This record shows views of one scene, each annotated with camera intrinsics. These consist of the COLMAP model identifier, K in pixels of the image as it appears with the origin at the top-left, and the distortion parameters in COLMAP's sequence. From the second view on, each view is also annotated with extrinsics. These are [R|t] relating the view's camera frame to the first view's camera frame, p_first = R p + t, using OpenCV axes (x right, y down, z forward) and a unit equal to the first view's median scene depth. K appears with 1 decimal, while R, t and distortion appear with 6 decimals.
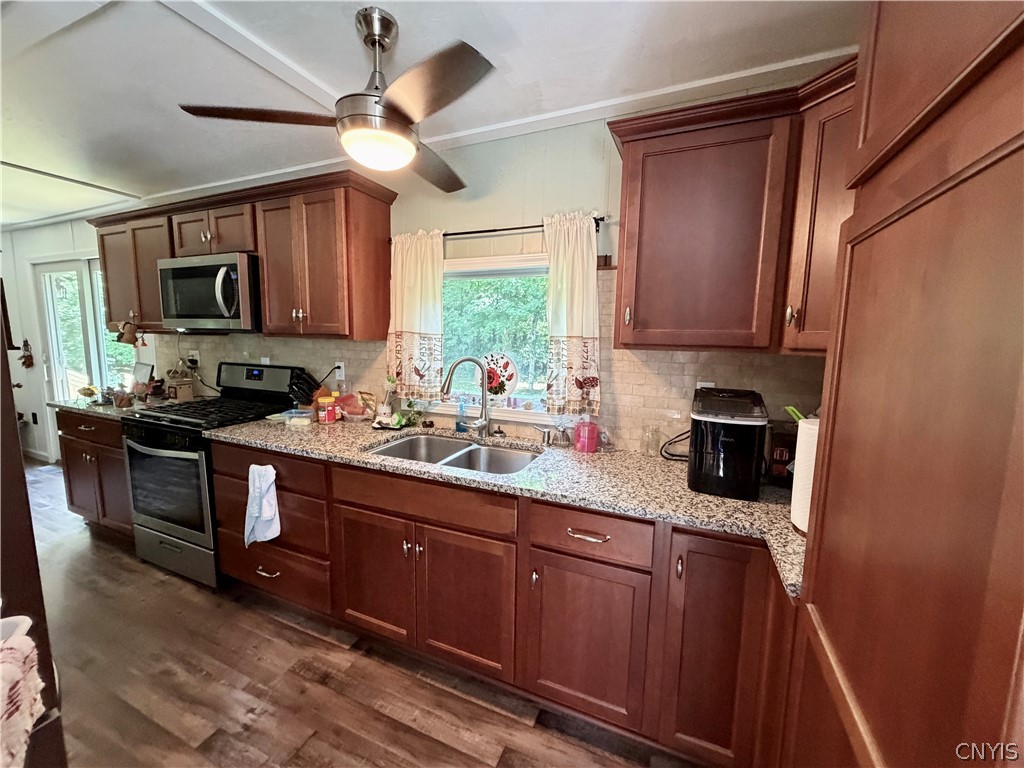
lens RADIAL K [[407.6, 0, 513.3], [0, 407.6, 384.6], [0, 0, 1]] dist [0.001481, 0.000027]
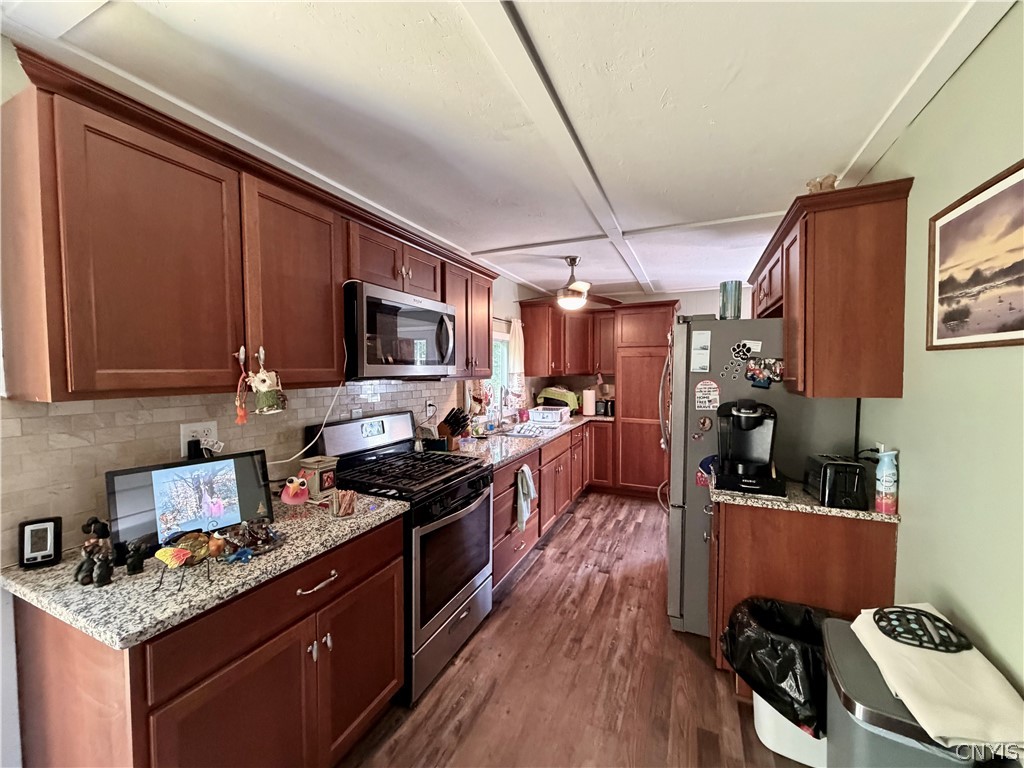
lens RADIAL K [[407.6, 0, 509.6], [0, 407.6, 386.8], [0, 0, 1]] dist [0.001481, 0.000027]
pose [[0.016628, -0.064218, 0.997797, -2.482176], [0.125505, 0.990177, 0.061636, -0.214550], [-0.991954, 0.124204, 0.024524, 1.184971]]
